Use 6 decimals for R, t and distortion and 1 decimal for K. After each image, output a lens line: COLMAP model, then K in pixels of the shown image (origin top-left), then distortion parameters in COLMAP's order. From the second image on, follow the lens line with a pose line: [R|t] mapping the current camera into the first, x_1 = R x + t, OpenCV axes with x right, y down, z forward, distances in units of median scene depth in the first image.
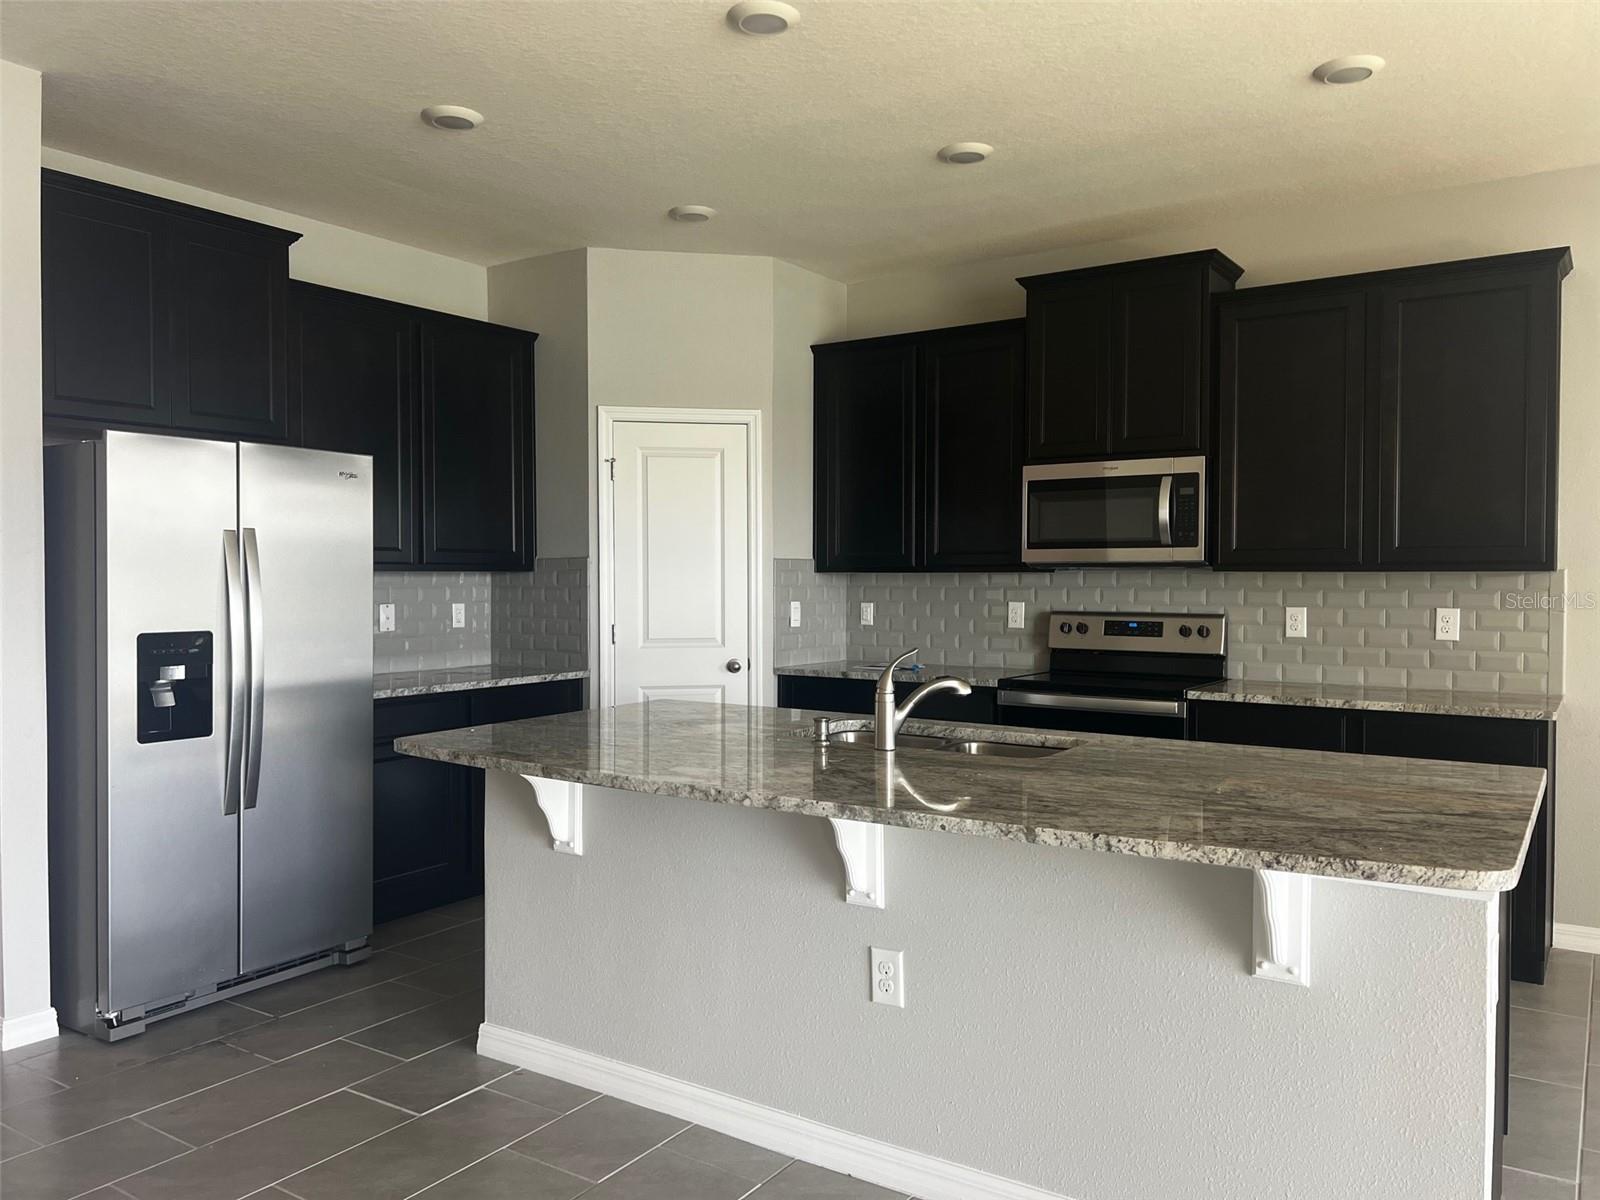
lens RADIAL K [[1220.2, 0, 815.5], [0, 1220.2, 594.9], [0, 0, 1]] dist [0.055069, -0.061467]
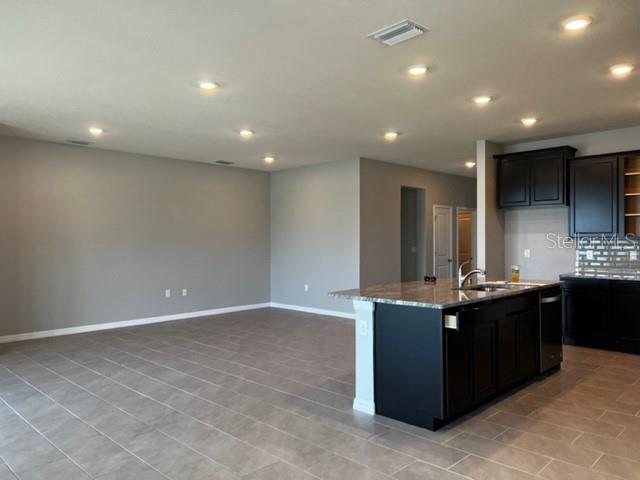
lens RADIAL K [[488.1, 0, 314.6], [0, 488.1, 241.0], [0, 0, 1]] dist [0.055069, -0.061467]
pose [[-0.214733, 0.000772, -0.976673, 1.030404], [-0.011977, 0.999922, 0.003424, -0.011024], [0.976599, 0.012433, -0.214707, 0.523552]]
